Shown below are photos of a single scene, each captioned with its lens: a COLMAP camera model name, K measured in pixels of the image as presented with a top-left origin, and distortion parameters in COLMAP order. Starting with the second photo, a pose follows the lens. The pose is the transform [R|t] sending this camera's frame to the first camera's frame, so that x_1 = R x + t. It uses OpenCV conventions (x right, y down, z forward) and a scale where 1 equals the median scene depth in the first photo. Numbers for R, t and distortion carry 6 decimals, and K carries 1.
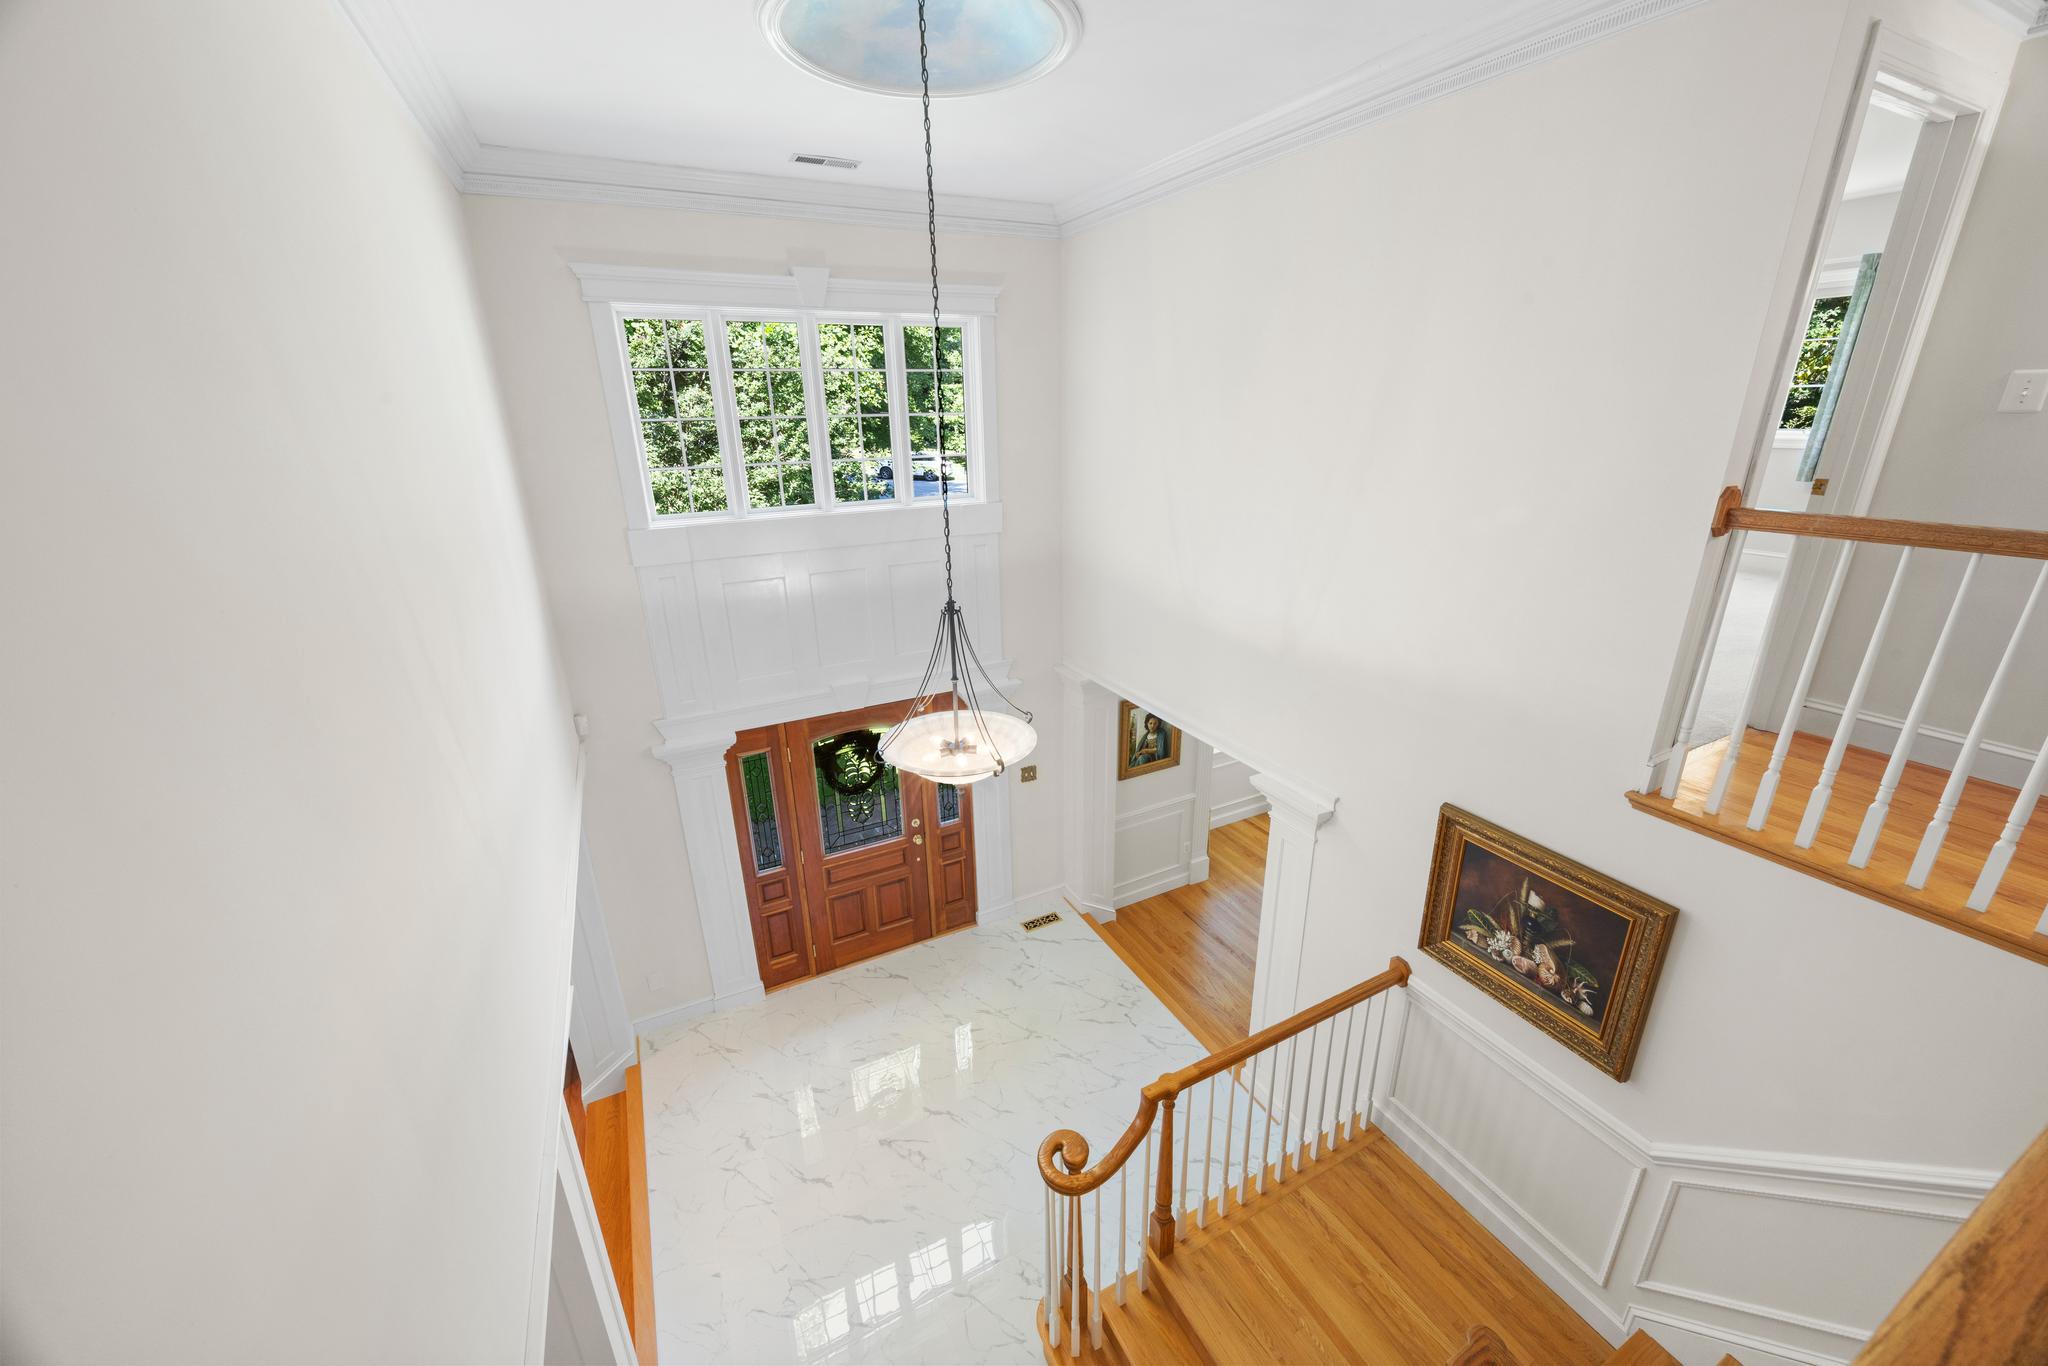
lens RADIAL K [[778.7, 0, 1027.9], [0, 778.7, 678.5], [0, 0, 1]] dist [-0.000369, 0.000533]
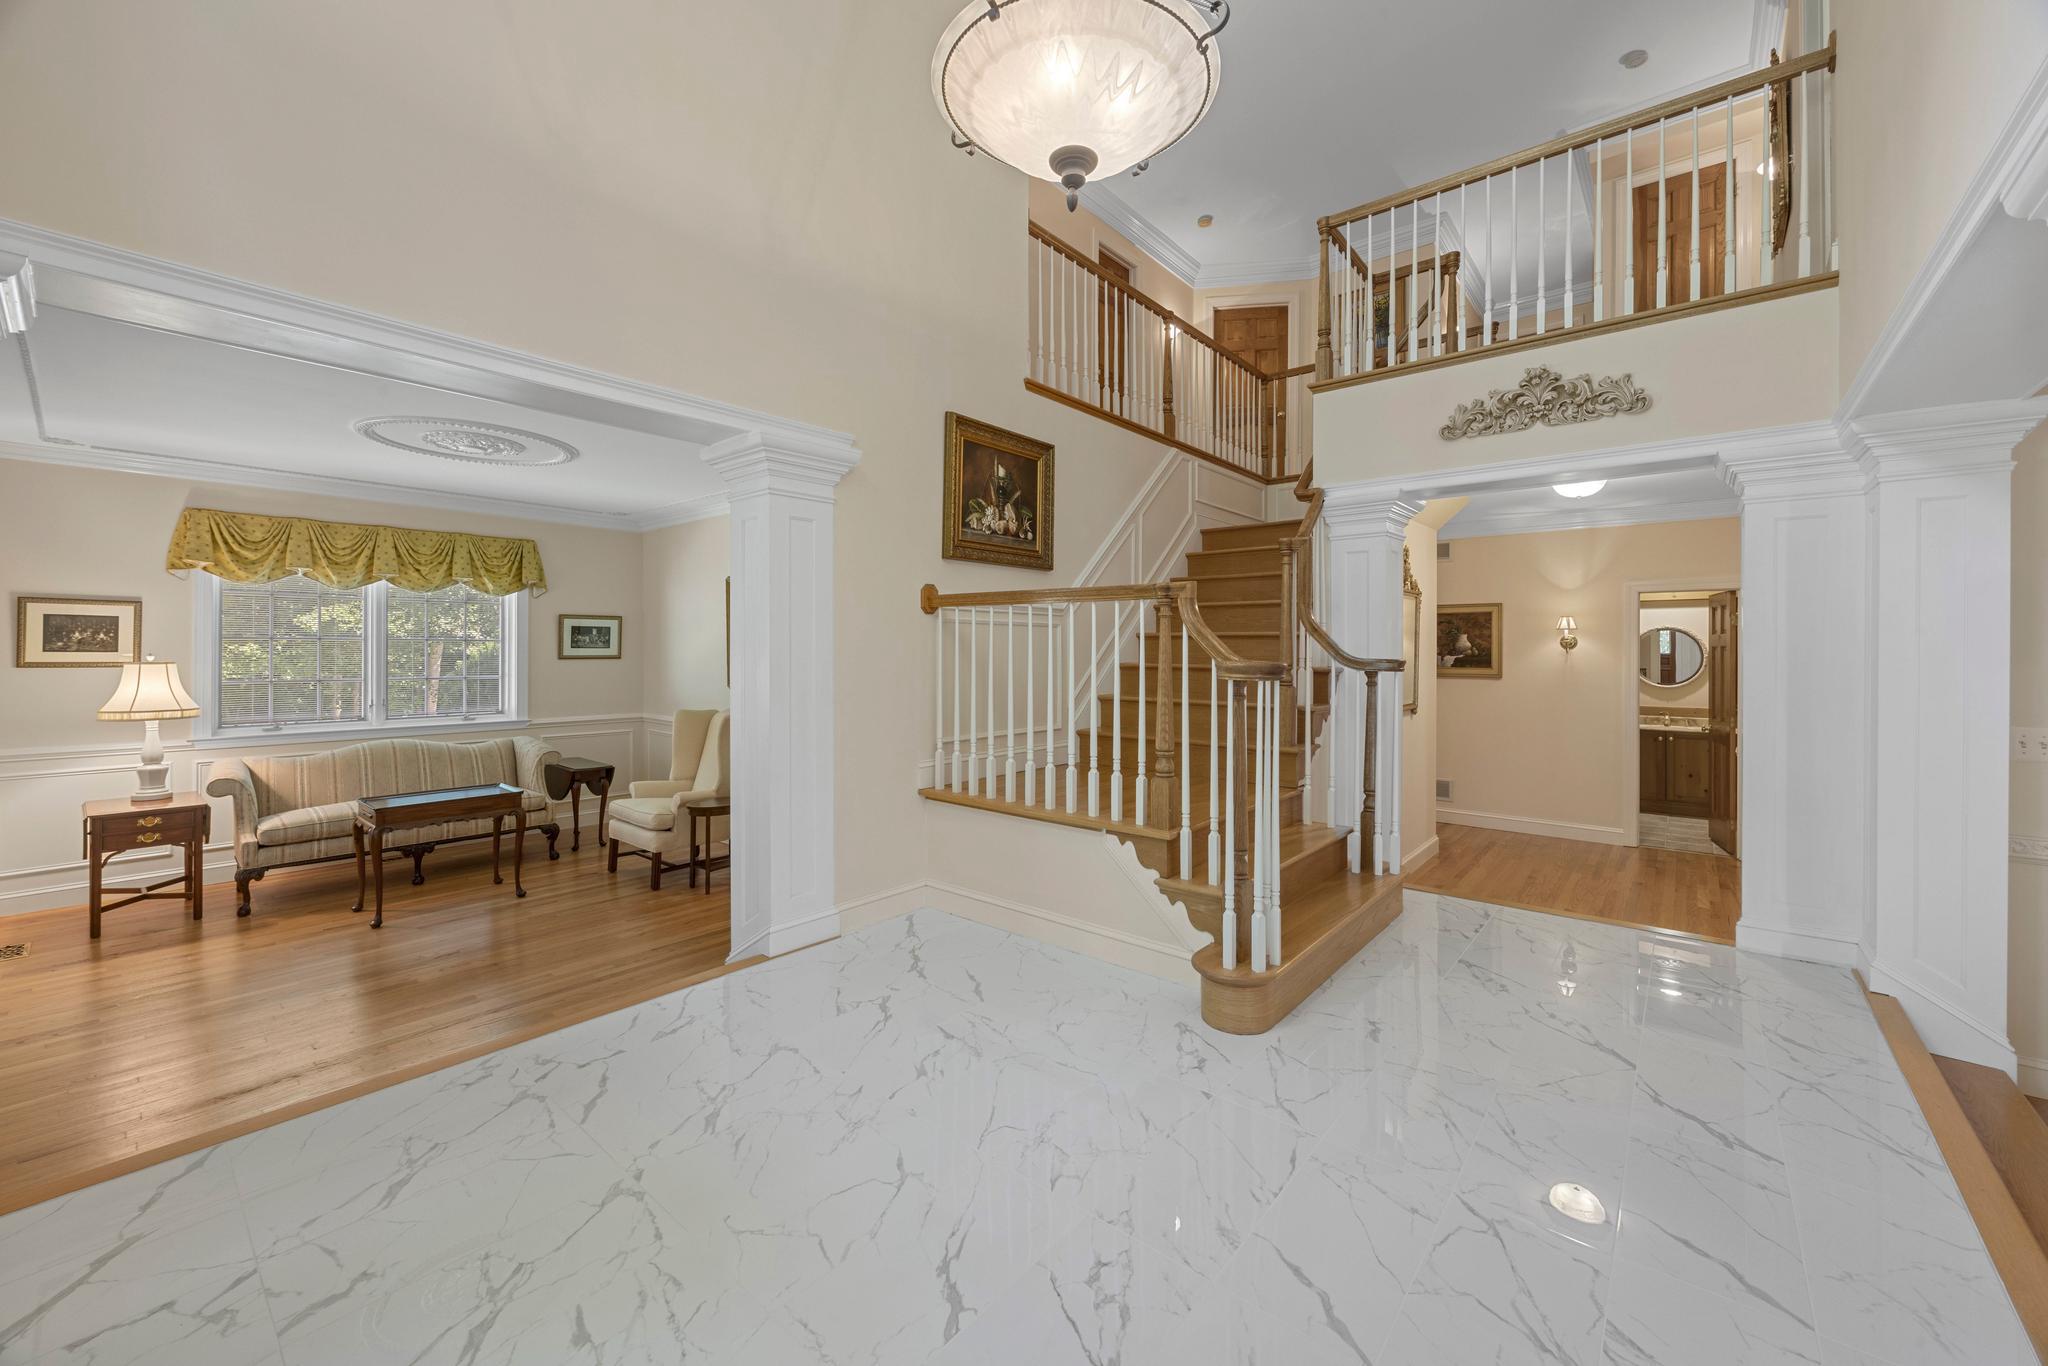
lens RADIAL K [[794.2, 0, 1026.7], [0, 794.2, 644.5], [0, 0, 1]] dist [-0.000658, 0.000029]
pose [[-0.380966, 0.018552, 0.924403, -0.447247], [0.308907, 0.944901, 0.108344, 0.285901], [-0.871459, 0.326830, -0.365706, 1.033255]]
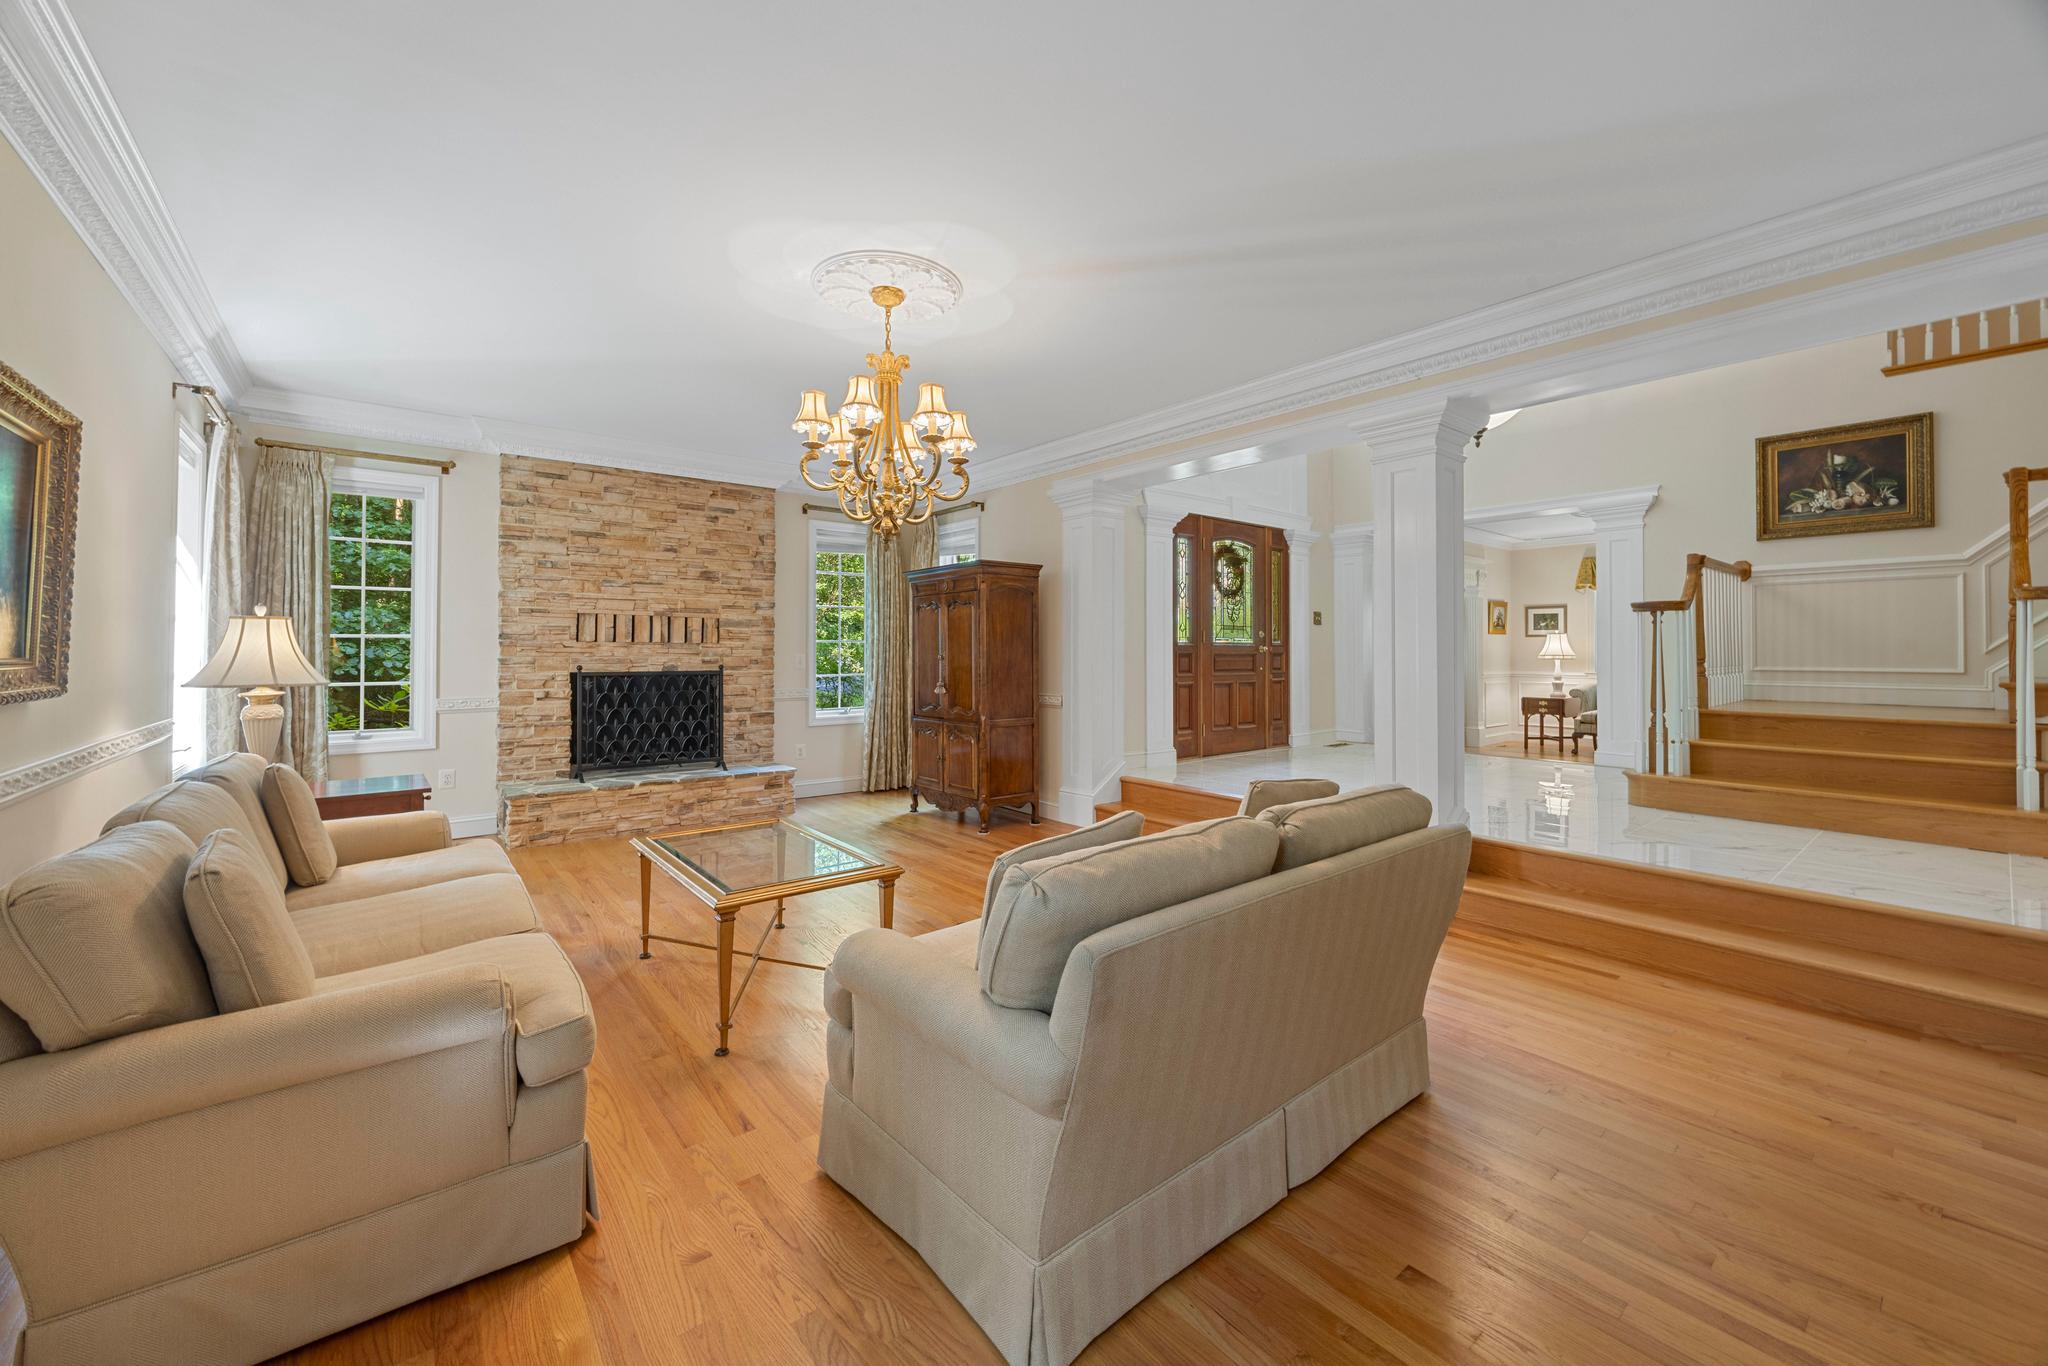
lens RADIAL K [[794.2, 0, 1026.7], [0, 794.2, 644.5], [0, 0, 1]] dist [-0.000658, 0.000029]
pose [[0.978385, 0.021472, 0.205676, -0.980096], [0.050017, 0.940493, -0.336112, 0.774652], [-0.200654, 0.339134, 0.919090, -0.090554]]
